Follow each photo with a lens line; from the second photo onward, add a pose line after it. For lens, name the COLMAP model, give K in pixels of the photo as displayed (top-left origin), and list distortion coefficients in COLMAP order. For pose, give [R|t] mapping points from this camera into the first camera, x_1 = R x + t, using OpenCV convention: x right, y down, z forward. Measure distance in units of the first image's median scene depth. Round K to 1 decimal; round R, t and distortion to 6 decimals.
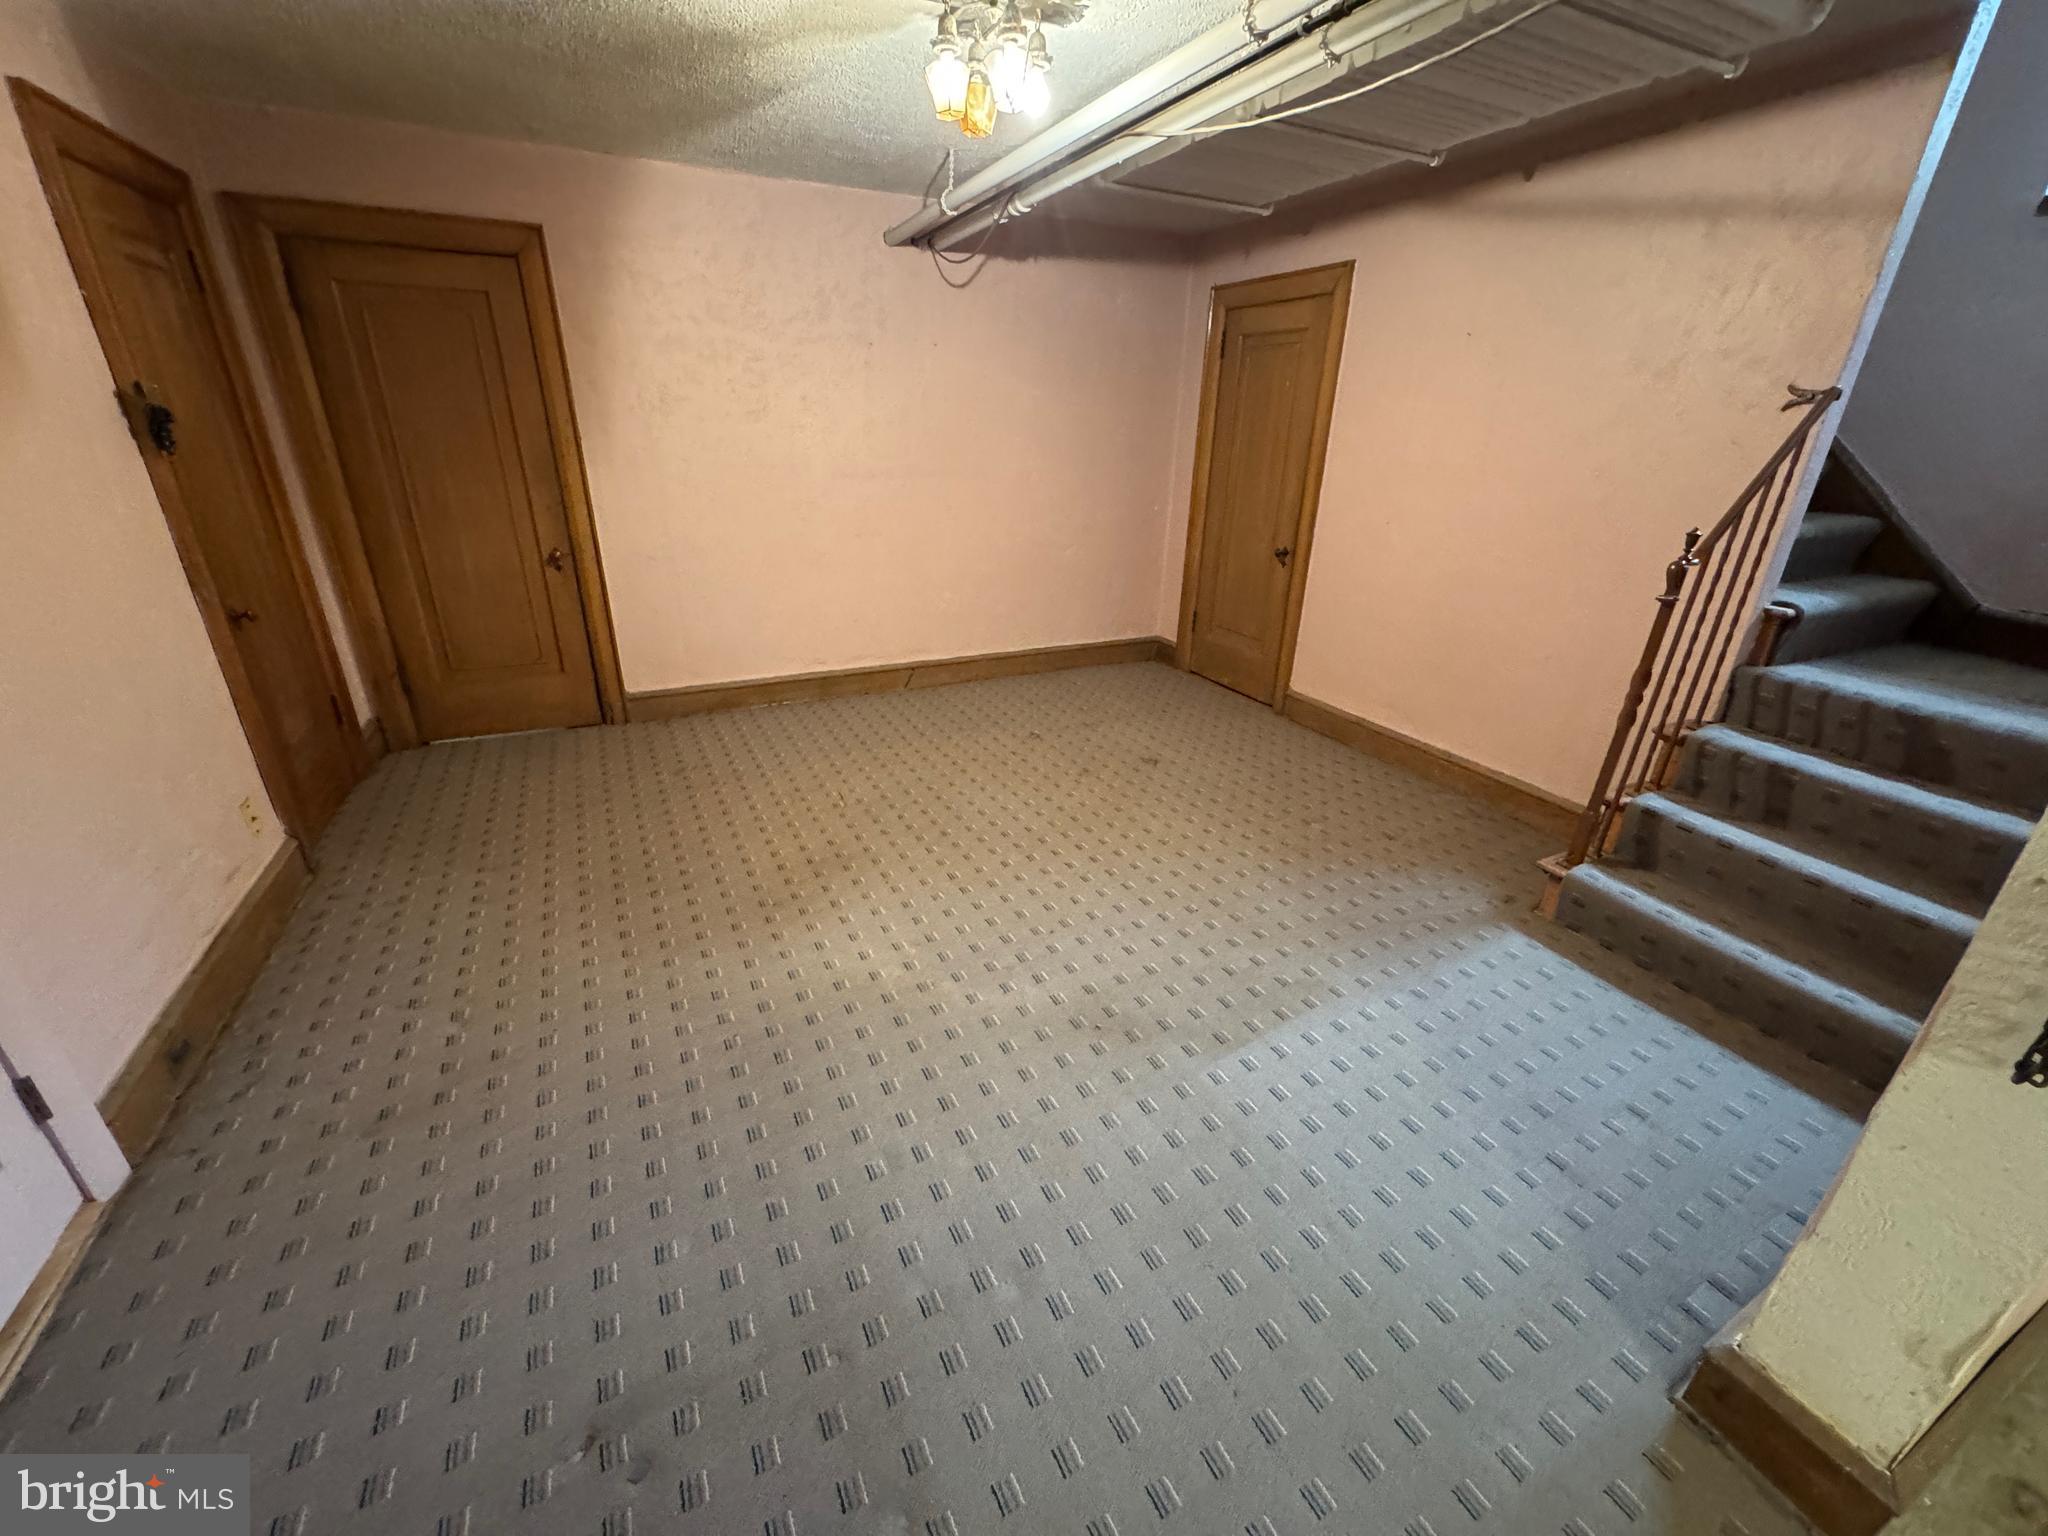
lens RADIAL K [[817.3, 0, 1024.0], [0, 817.3, 768.0], [0, 0, 1]] dist [-0.000990, 0.000074]
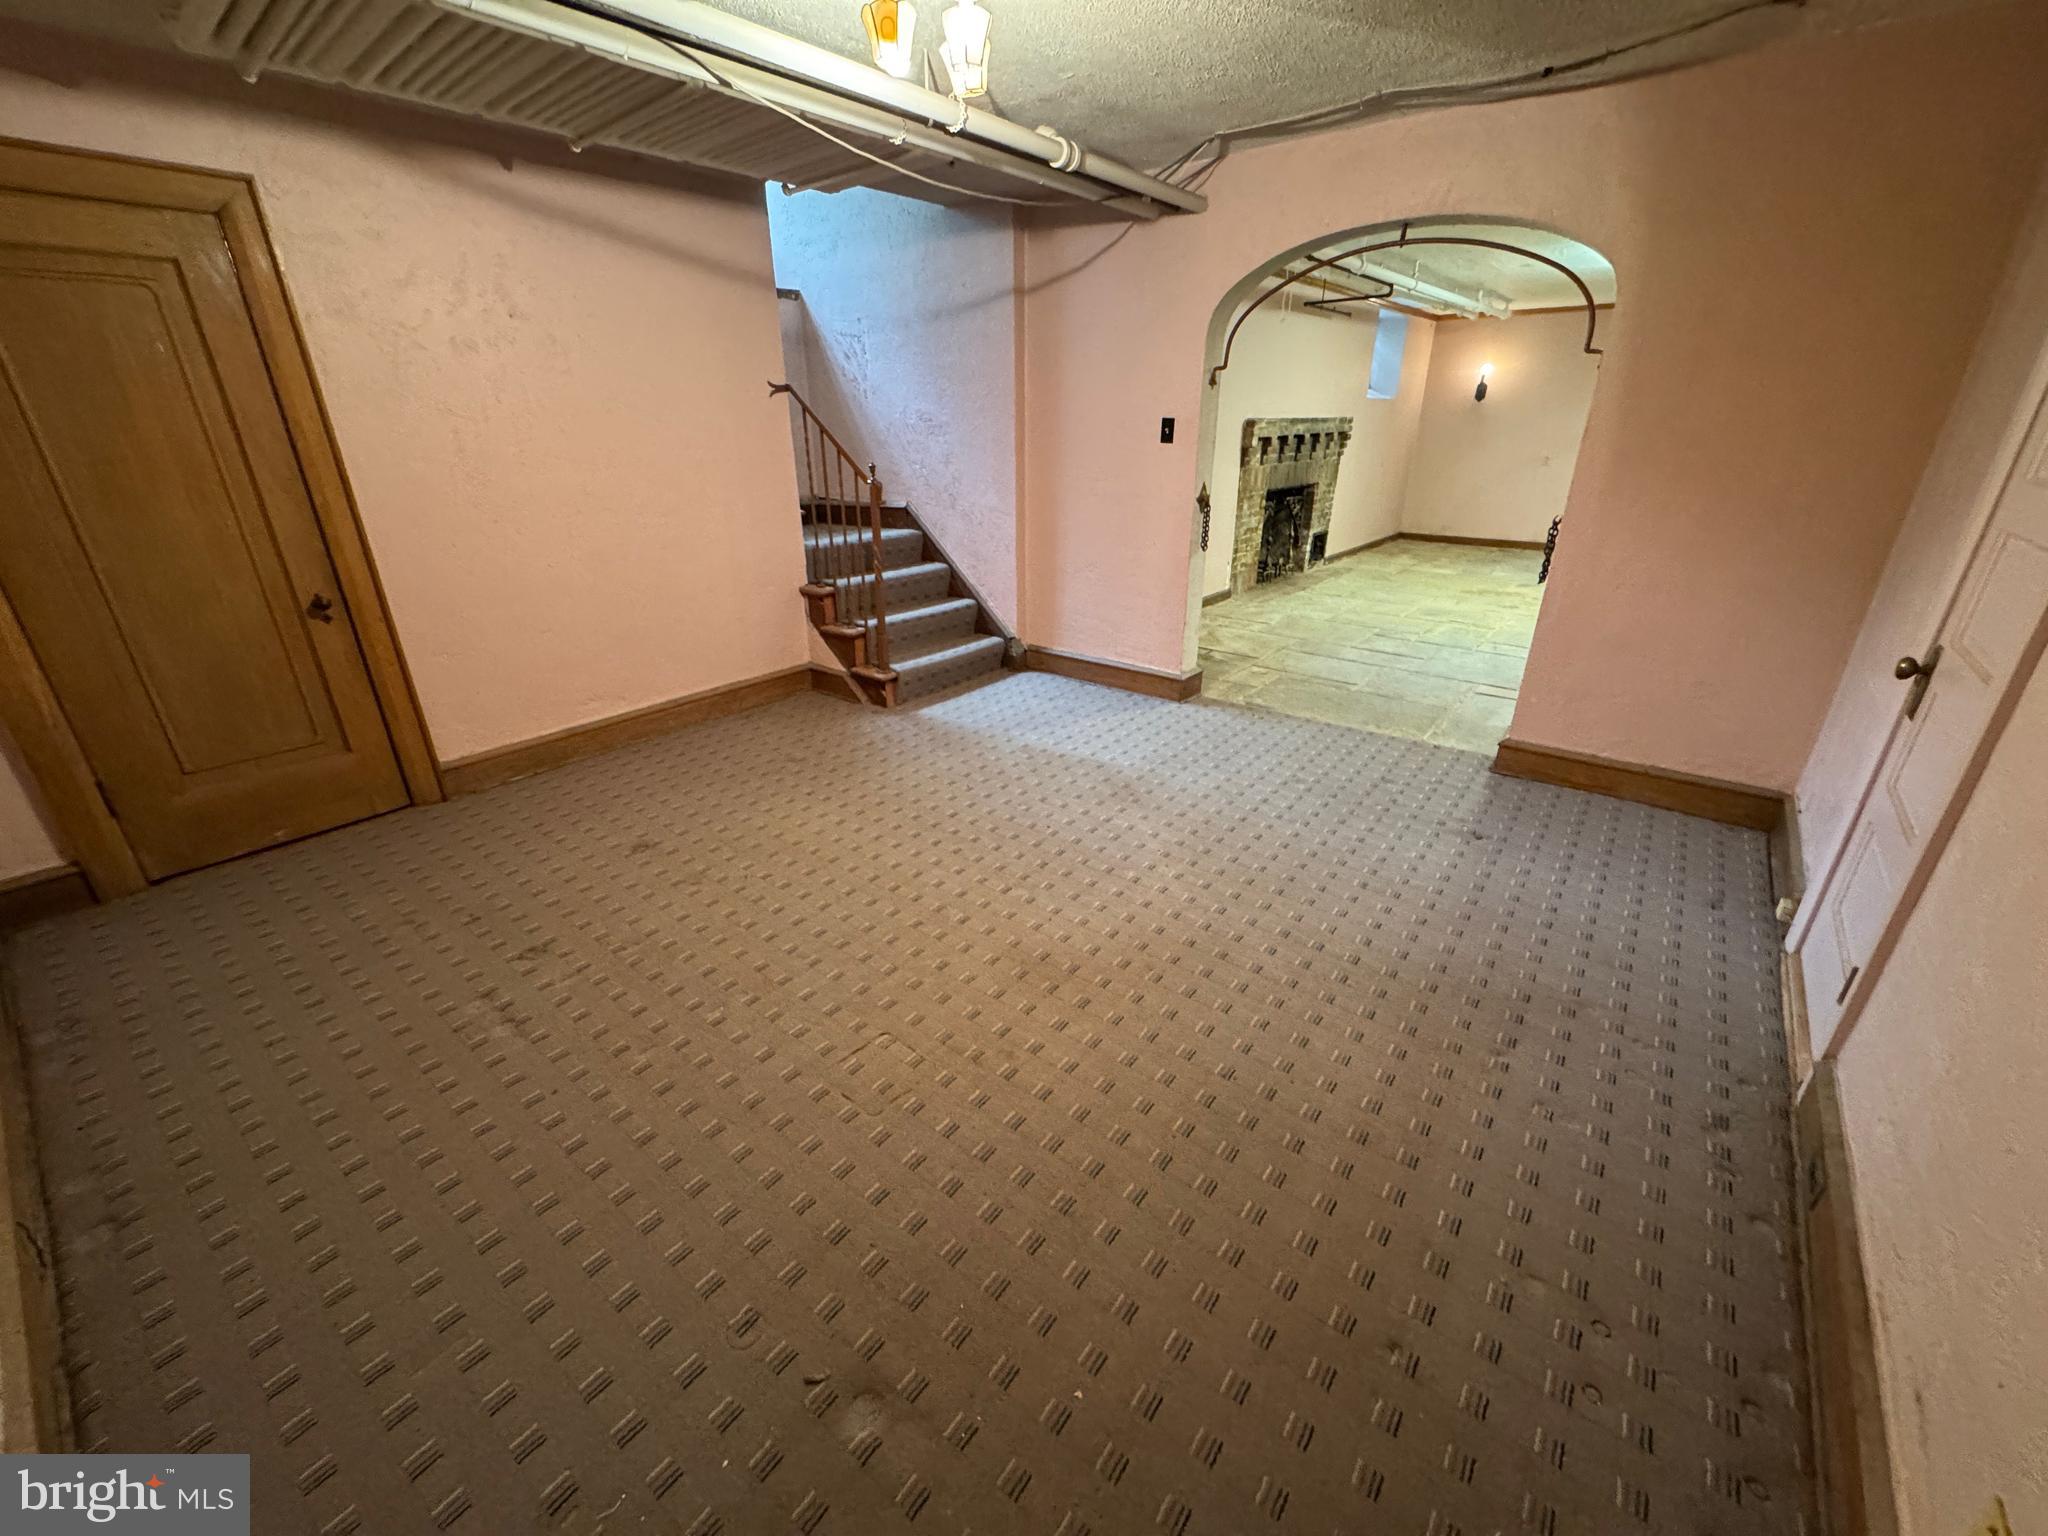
lens RADIAL K [[817.3, 0, 1024.0], [0, 817.3, 768.0], [0, 0, 1]] dist [-0.000990, 0.000074]
pose [[-0.424586, -0.381126, 0.821261, -0.657738], [0.350657, 0.767065, 0.537262, -0.385644], [-0.834725, 0.516095, -0.192041, 0.864886]]
